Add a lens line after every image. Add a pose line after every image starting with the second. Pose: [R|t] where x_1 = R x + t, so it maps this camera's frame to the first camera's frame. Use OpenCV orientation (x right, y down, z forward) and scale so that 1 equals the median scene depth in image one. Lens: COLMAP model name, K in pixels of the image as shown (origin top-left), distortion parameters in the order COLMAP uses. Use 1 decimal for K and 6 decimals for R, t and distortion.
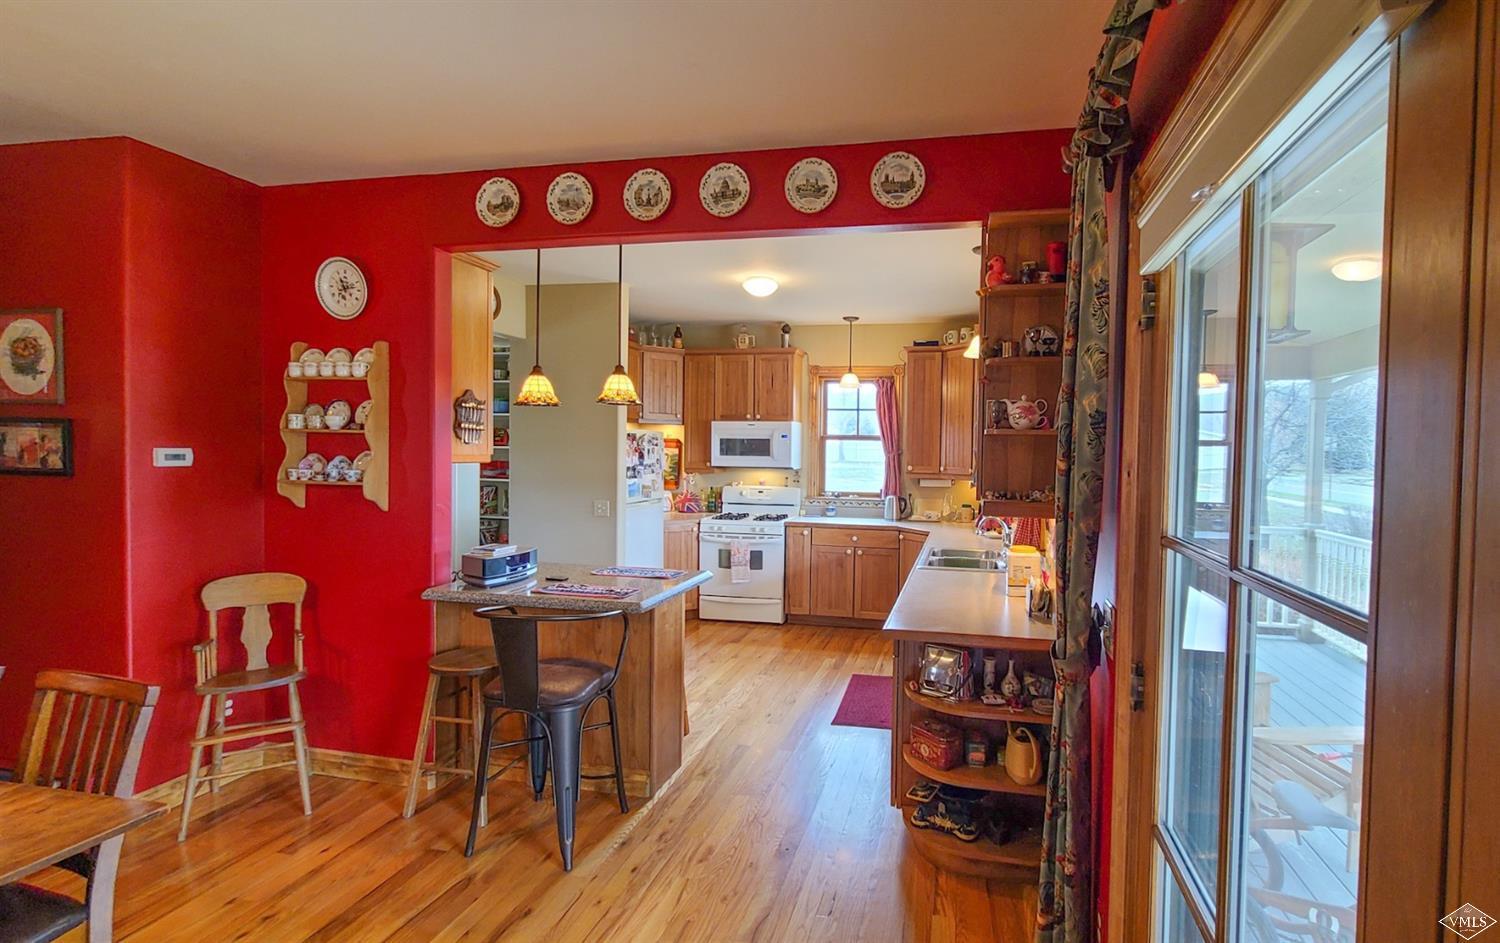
lens RADIAL K [[692.2, 0, 750.0], [0, 692.2, 471.5], [0, 0, 1]] dist [-0.000161, -0.000032]
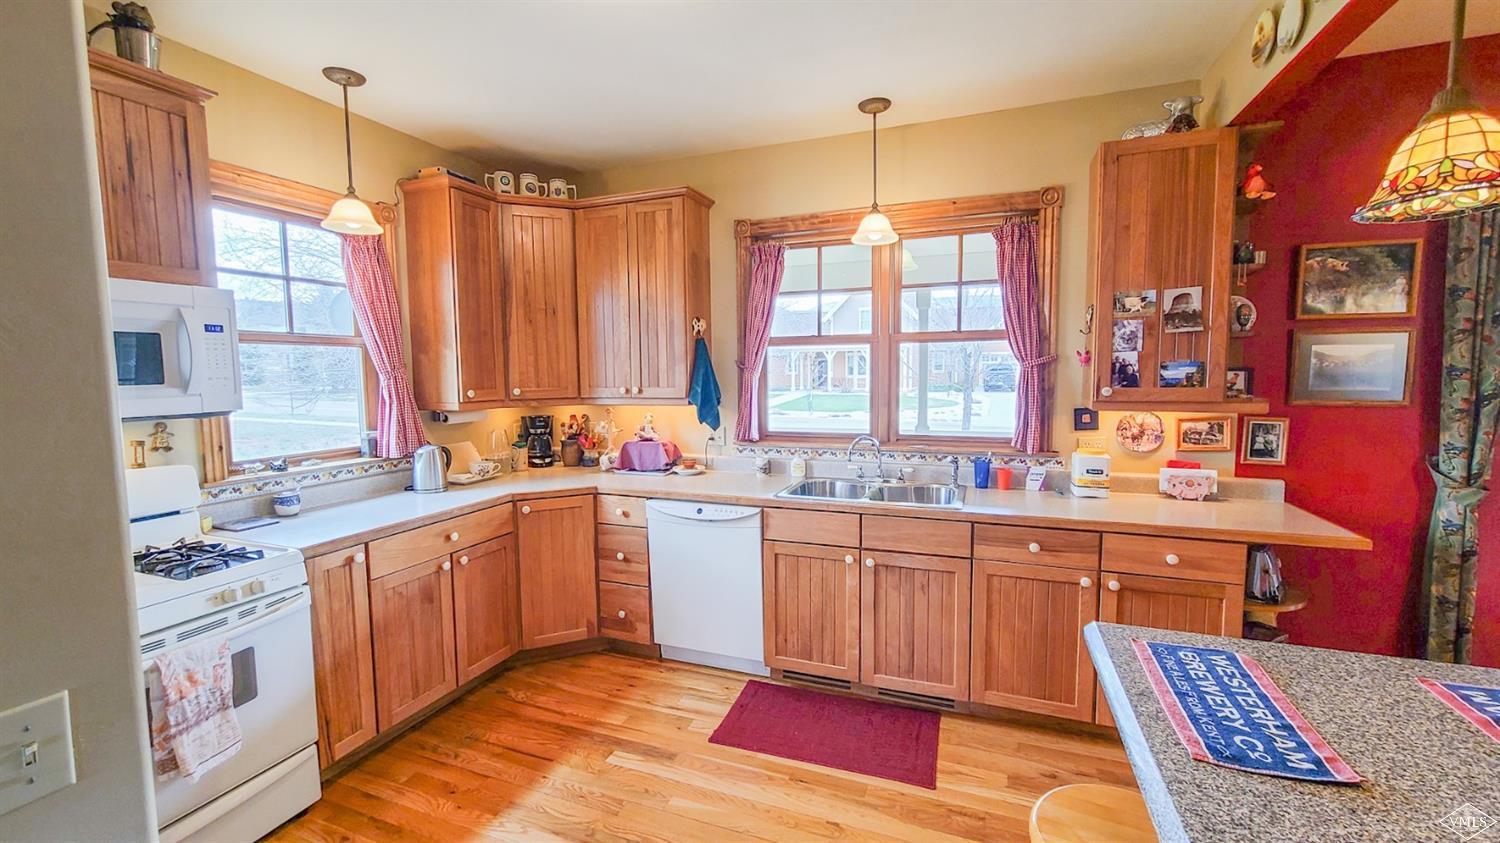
lens RADIAL K [[612.7, 0, 750.0], [0, 612.7, 421.5], [0, 0, 1]] dist [-0.001781, -0.000216]
pose [[0.054884, -0.088688, 0.994546, -0.249409], [0.035962, 0.995577, 0.086795, -0.017686], [-0.997845, 0.031002, 0.057831, 0.661798]]
